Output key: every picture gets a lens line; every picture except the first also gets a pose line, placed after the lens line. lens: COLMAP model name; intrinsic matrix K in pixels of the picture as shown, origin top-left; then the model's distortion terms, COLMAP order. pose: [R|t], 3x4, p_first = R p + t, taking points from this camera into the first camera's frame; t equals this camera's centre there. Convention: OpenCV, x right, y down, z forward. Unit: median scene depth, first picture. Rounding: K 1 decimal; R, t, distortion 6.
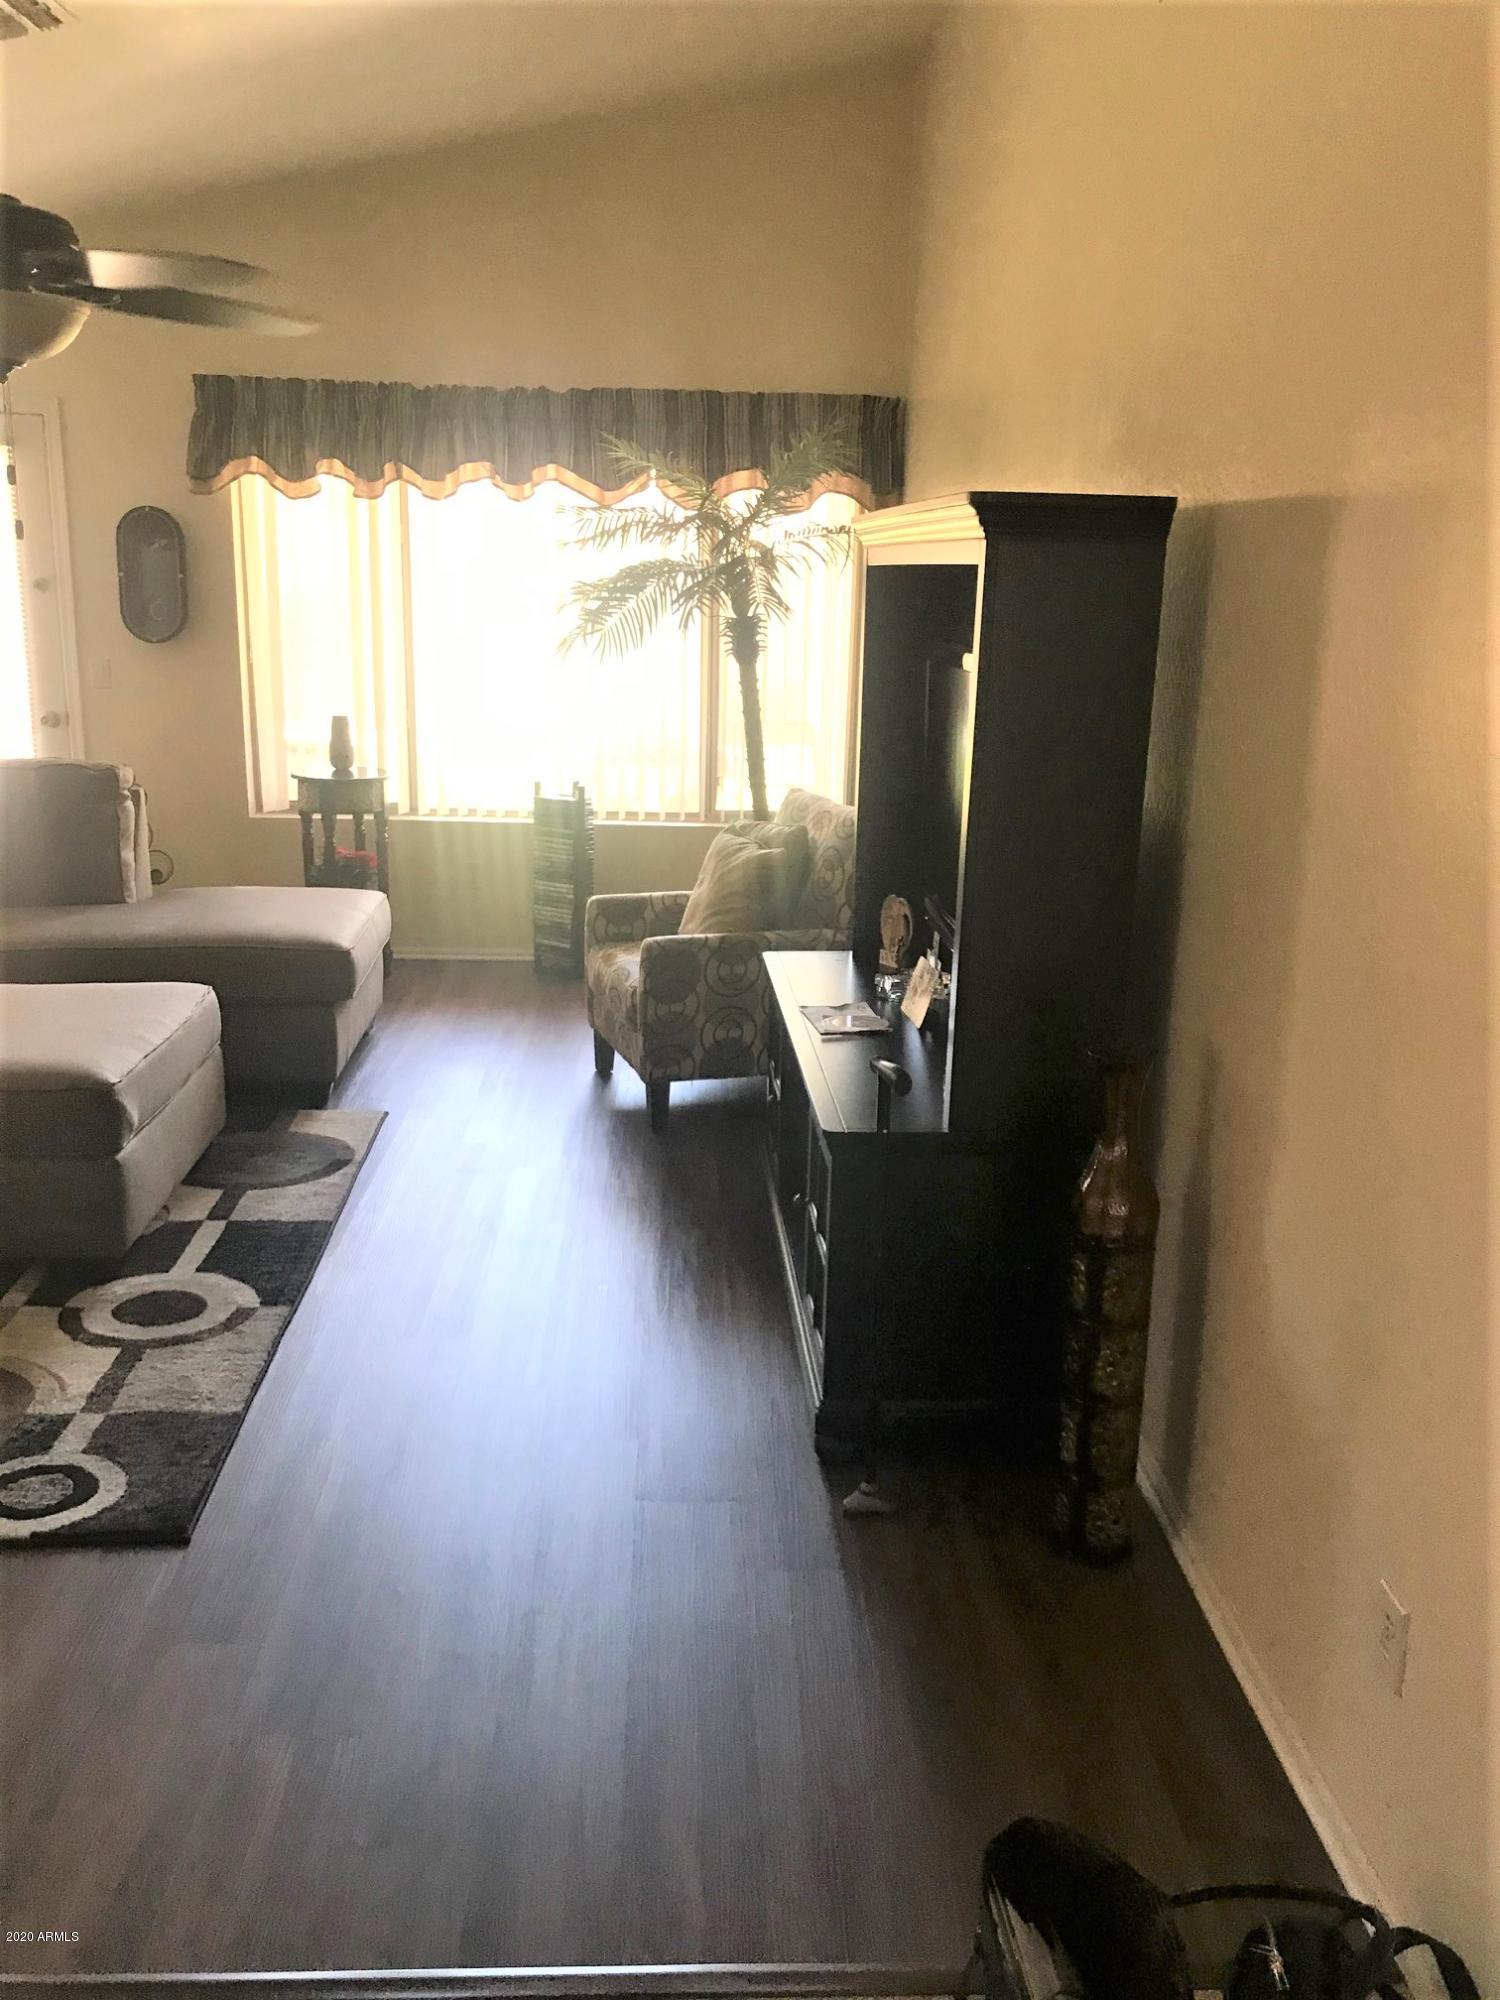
lens RADIAL K [[1668.8, 0, 797.6], [0, 1668.8, 995.9], [0, 0, 1]] dist [0.026462, -0.046202]
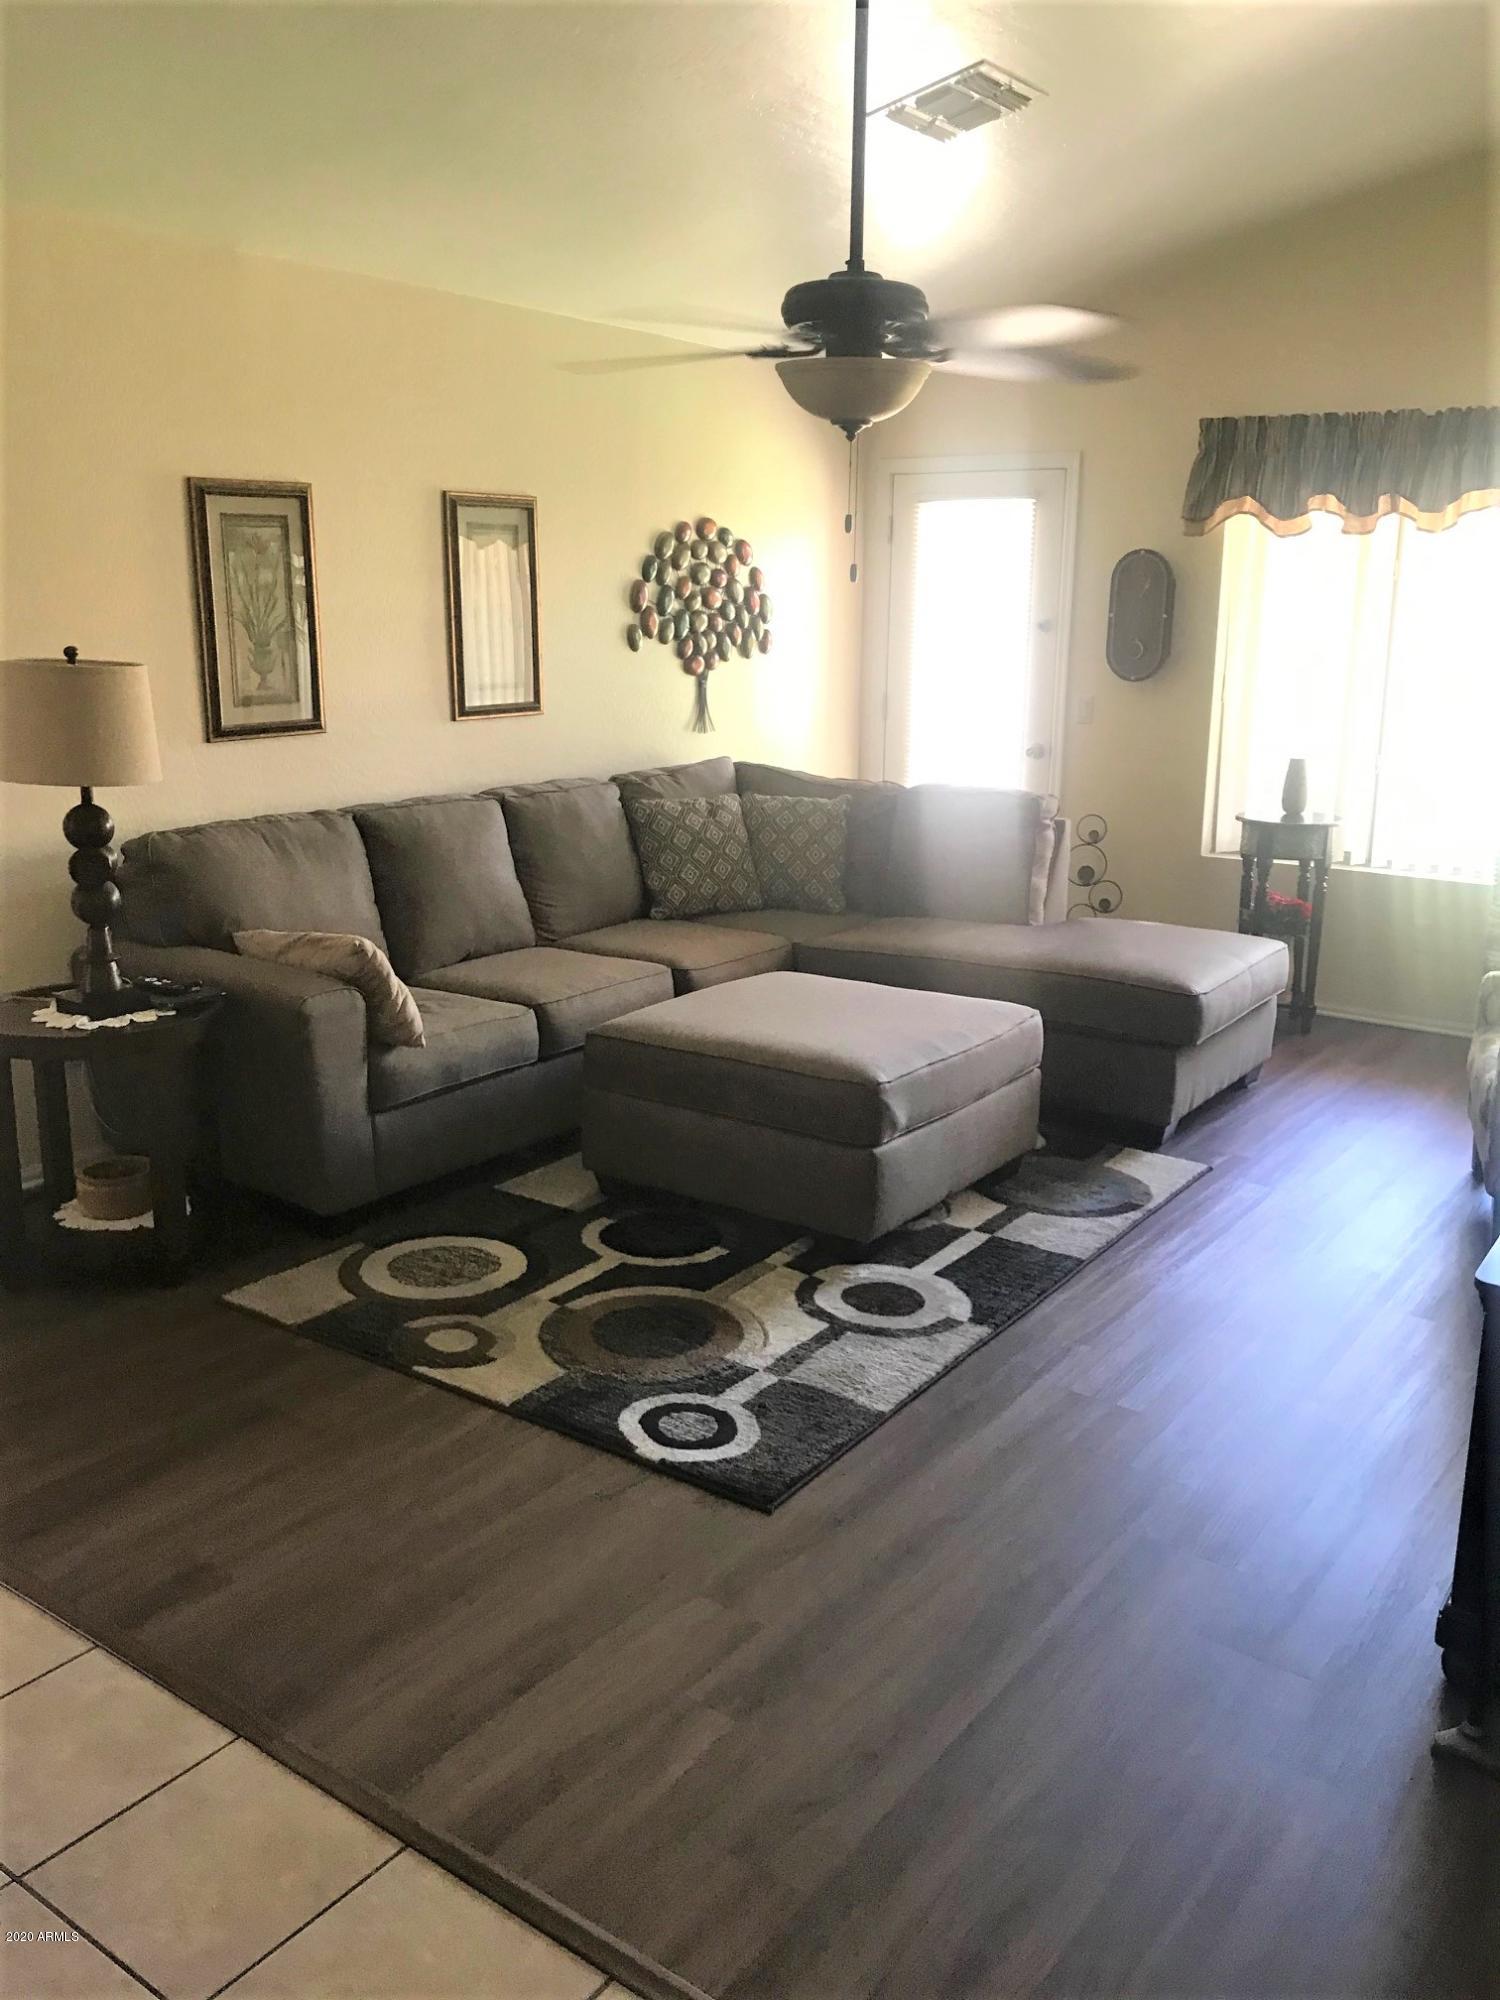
lens RADIAL K [[1668.8, 0, 756.7], [0, 1668.8, 995.4], [0, 0, 1]] dist [0.026462, -0.046202]
pose [[0.771186, 0.133842, -0.622381, 0.157108], [-0.149627, 0.988370, 0.027145, -0.016961], [0.618776, 0.072191, 0.782244, 0.087522]]
